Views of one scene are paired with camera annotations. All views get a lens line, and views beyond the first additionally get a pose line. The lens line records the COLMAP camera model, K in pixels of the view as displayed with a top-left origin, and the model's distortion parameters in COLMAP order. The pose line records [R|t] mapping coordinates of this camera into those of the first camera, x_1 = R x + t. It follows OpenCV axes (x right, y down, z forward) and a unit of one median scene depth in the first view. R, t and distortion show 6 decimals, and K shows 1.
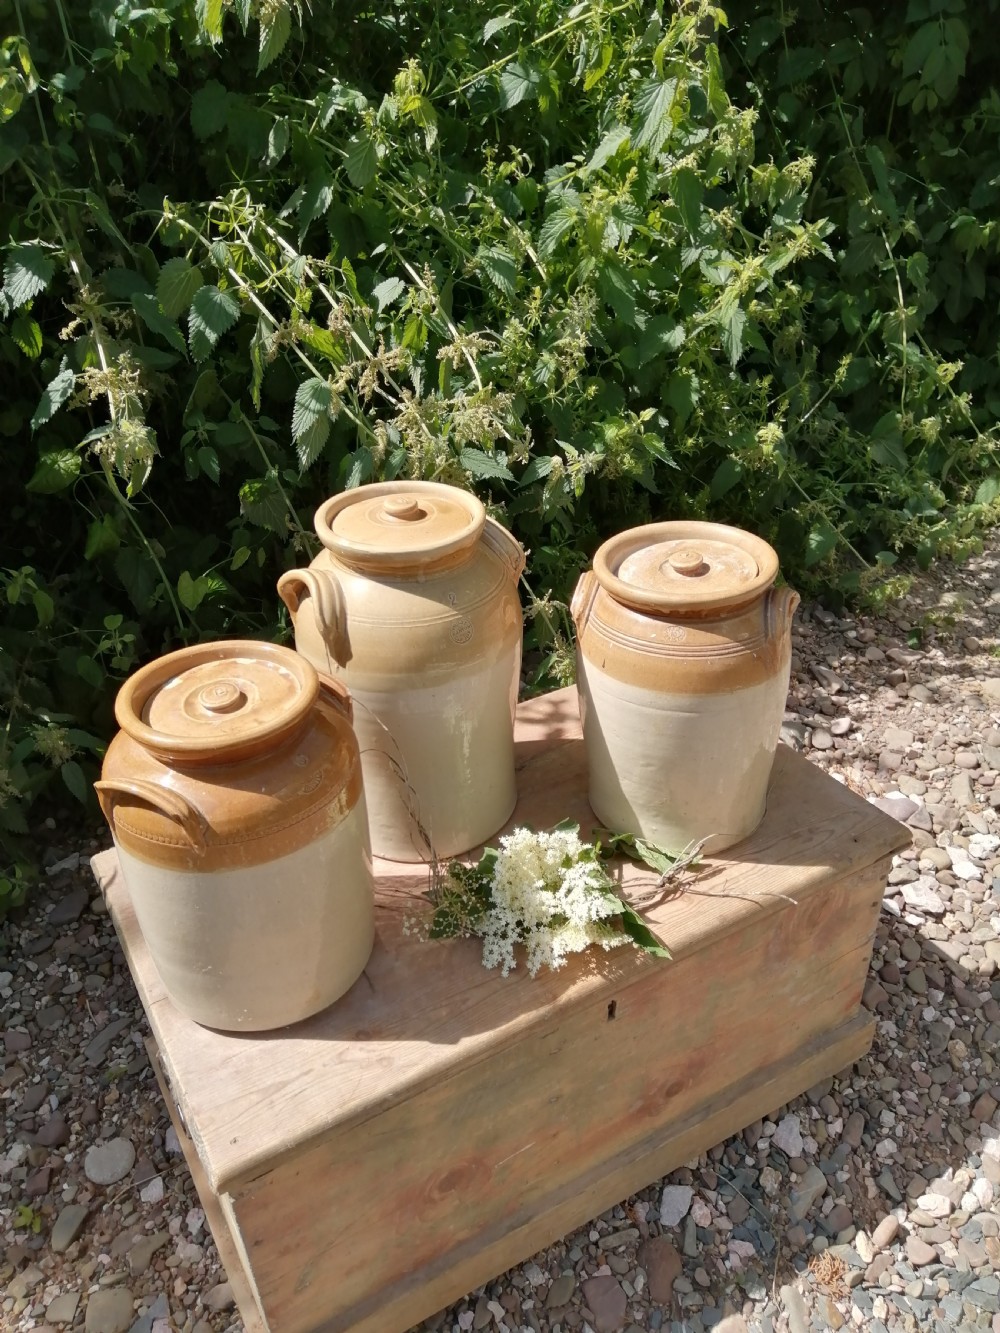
lens RADIAL K [[1047.1, 0, 506.5], [0, 1047.1, 671.4], [0, 0, 1]] dist [0.072489, -0.141737]
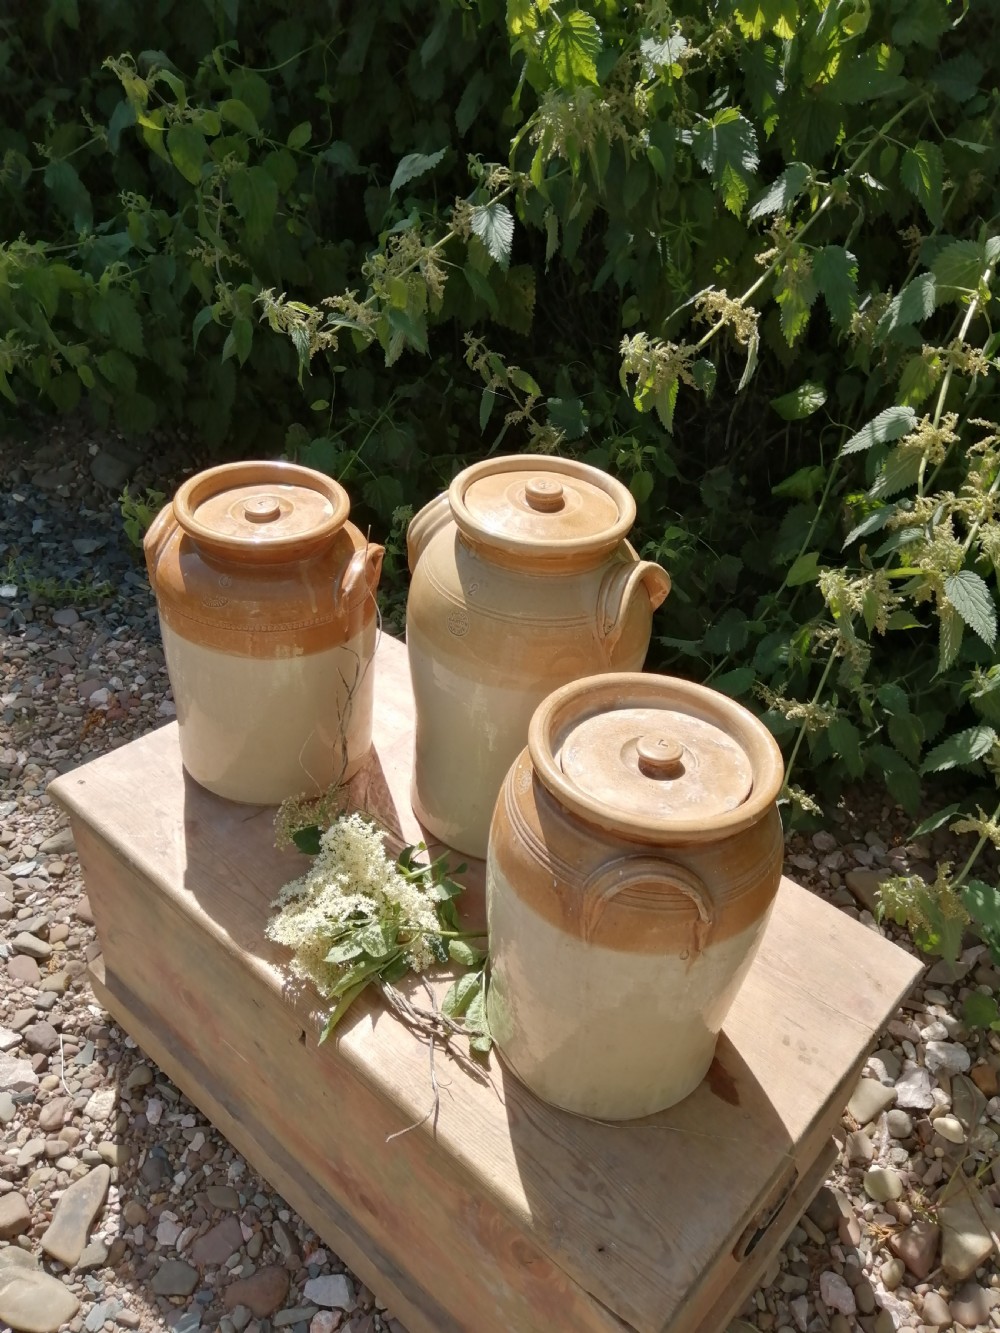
lens RADIAL K [[1037.8, 0, 509.4], [0, 1037.8, 662.4], [0, 0, 1]] dist [0.068315, -0.138302]
pose [[0.319702, 0.601698, -0.731949, 0.460015], [-0.577994, 0.735962, 0.352539, -0.251935], [0.750809, 0.310355, 0.583066, 0.366688]]
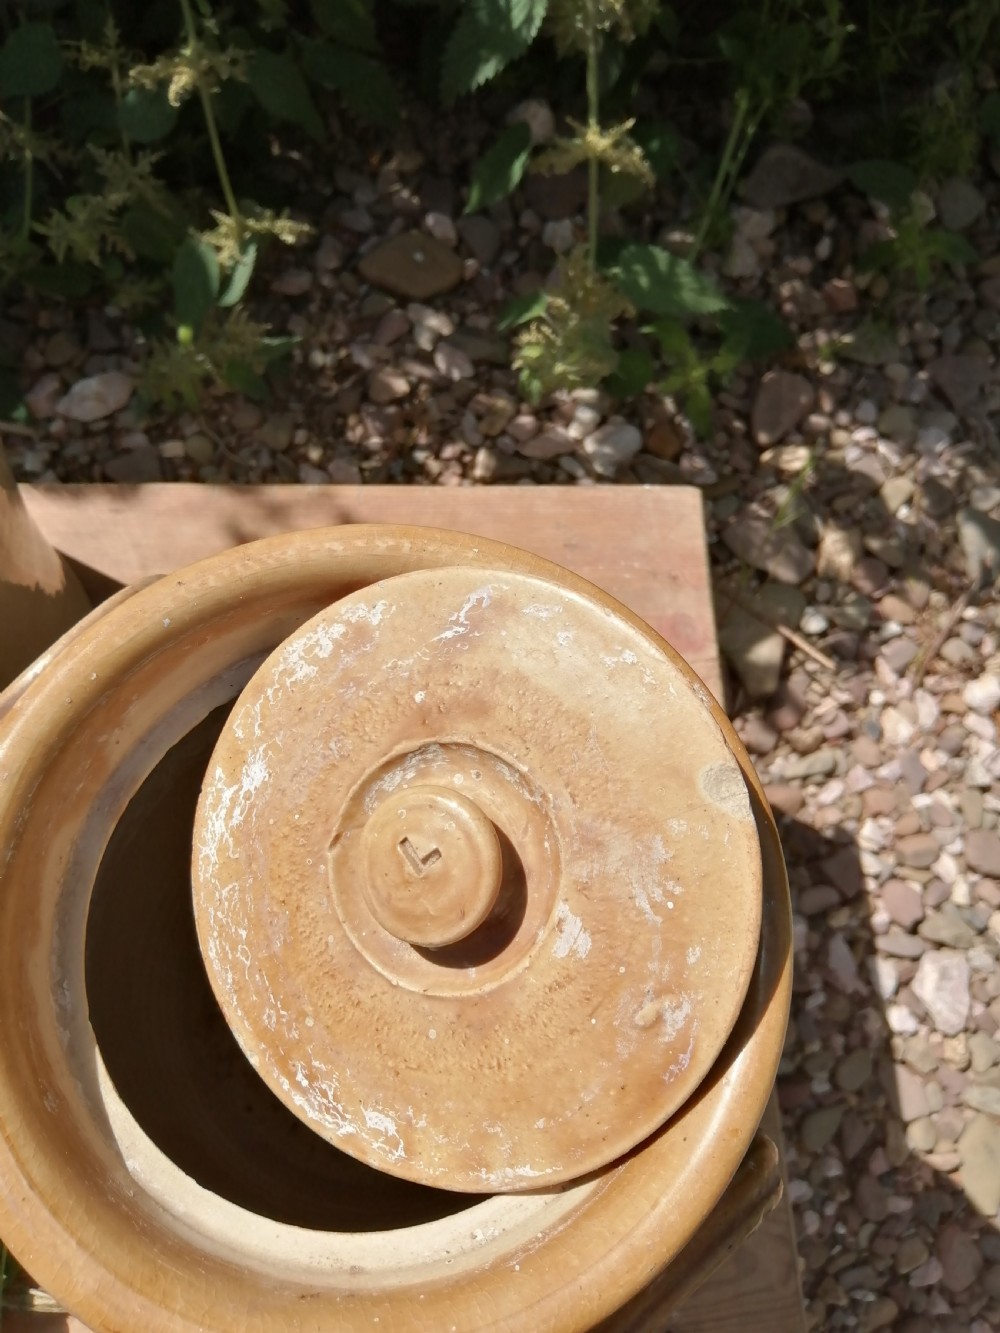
lens RADIAL K [[1081.6, 0, 507.4], [0, 1081.6, 665.0], [0, 0, 1]] dist [0.065068, -0.168536]
pose [[0.882259, 0.470349, -0.019780, 0.129089], [-0.358816, 0.699060, 0.618519, -0.211195], [0.304747, -0.538597, 0.785521, 0.646235]]
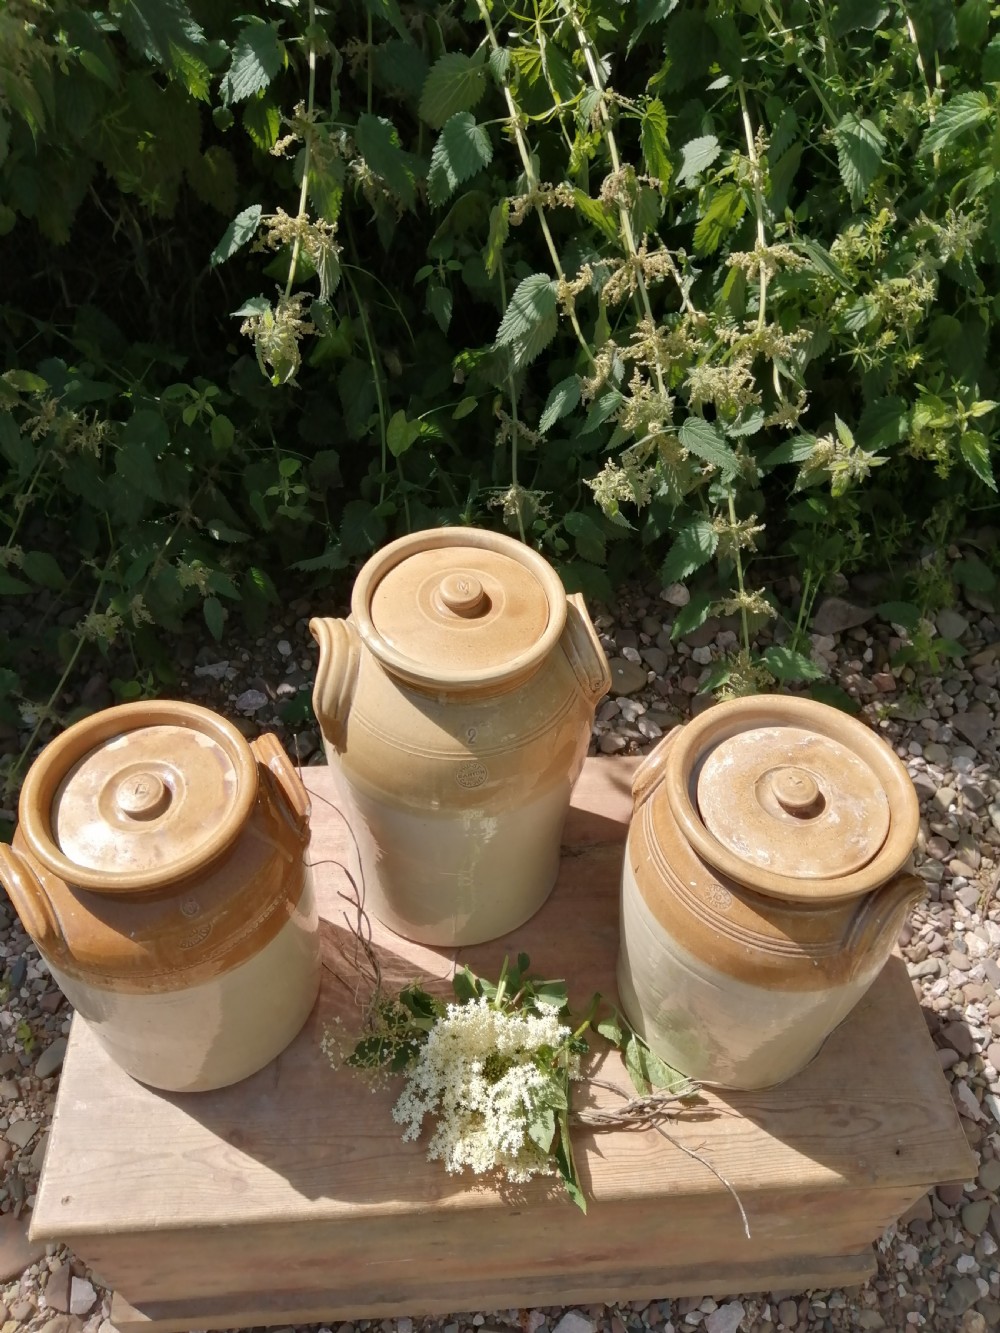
lens RADIAL K [[1047.1, 0, 506.5], [0, 1047.1, 671.4], [0, 0, 1]] dist [0.072489, -0.141737]
pose [[0.896789, 0.369508, -0.243377, 0.102784], [-0.289334, 0.905897, 0.309251, -0.258139], [0.334745, -0.206916, 0.919310, 0.206374]]
